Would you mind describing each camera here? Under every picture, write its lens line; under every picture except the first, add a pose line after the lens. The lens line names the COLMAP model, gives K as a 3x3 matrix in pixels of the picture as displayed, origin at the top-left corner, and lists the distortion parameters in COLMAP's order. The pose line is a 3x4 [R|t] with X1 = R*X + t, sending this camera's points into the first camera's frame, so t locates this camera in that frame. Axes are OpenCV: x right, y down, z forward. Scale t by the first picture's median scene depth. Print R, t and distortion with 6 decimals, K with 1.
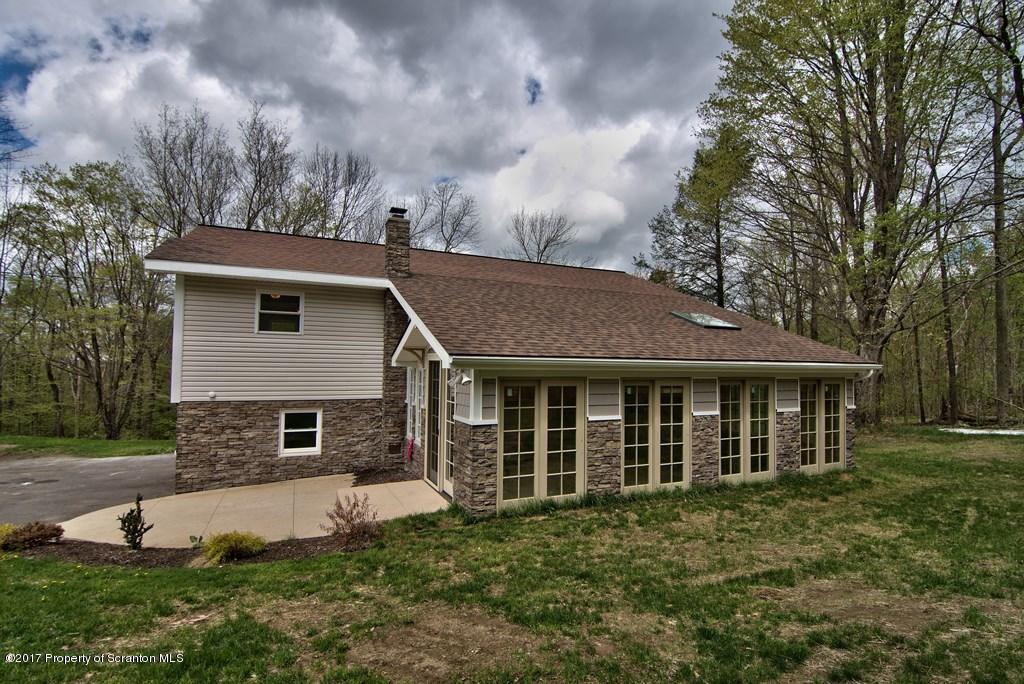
lens RADIAL K [[492.0, 0, 547.3], [0, 492.0, 352.1], [0, 0, 1]] dist [-0.003428, -0.009543]
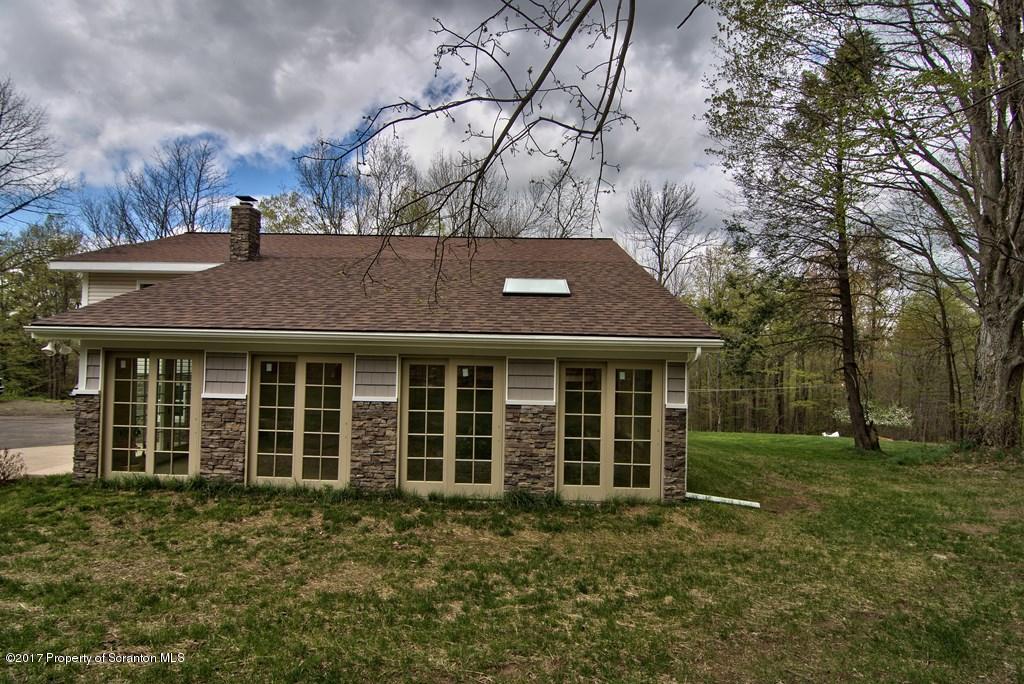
lens RADIAL K [[492.0, 0, 522.3], [0, 492.0, 338.8], [0, 0, 1]] dist [-0.003428, -0.009543]
pose [[0.884365, -0.001232, -0.466795, 0.821050], [0.006494, 0.999932, 0.009664, 0.019712], [0.466752, -0.011578, 0.884313, 0.374747]]
